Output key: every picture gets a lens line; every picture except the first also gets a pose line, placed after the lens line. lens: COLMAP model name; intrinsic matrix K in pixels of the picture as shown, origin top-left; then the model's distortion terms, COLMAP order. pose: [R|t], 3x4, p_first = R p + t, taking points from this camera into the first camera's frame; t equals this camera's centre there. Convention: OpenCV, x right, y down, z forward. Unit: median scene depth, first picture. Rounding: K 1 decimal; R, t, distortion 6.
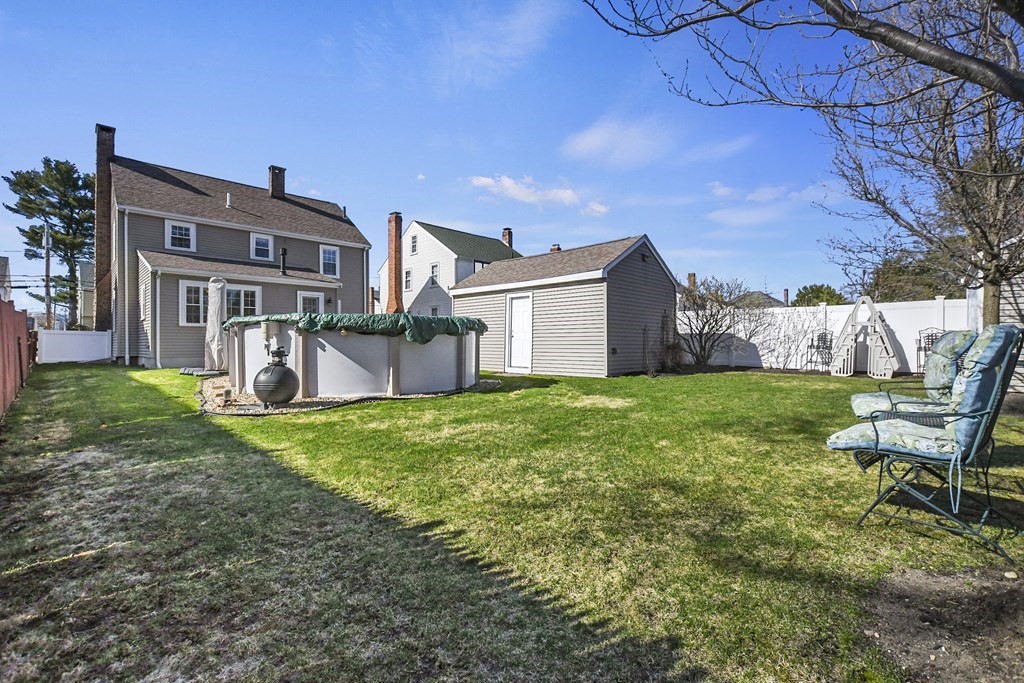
lens RADIAL K [[451.3, 0, 512.0], [0, 451.3, 341.5], [0, 0, 1]] dist [0.000196, -0.000035]
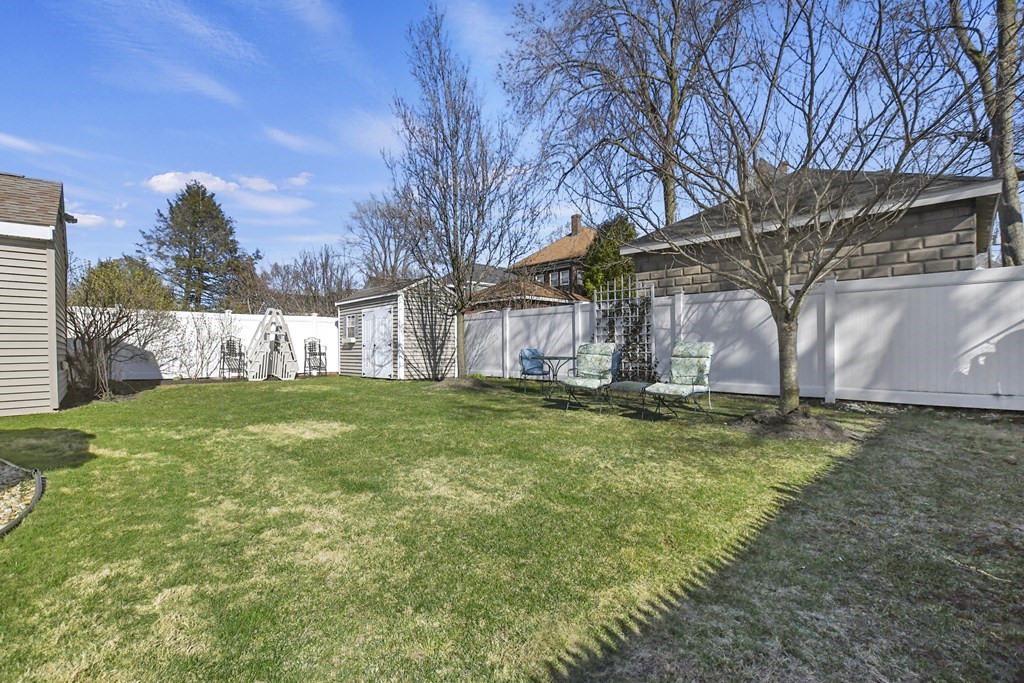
lens RADIAL K [[451.3, 0, 512.0], [0, 451.3, 341.5], [0, 0, 1]] dist [0.000196, -0.000035]
pose [[0.032378, 0.009689, 0.999429, -0.300955], [0.005320, 0.999937, -0.009866, -0.002151], [-0.999462, 0.005636, 0.032325, 0.346960]]
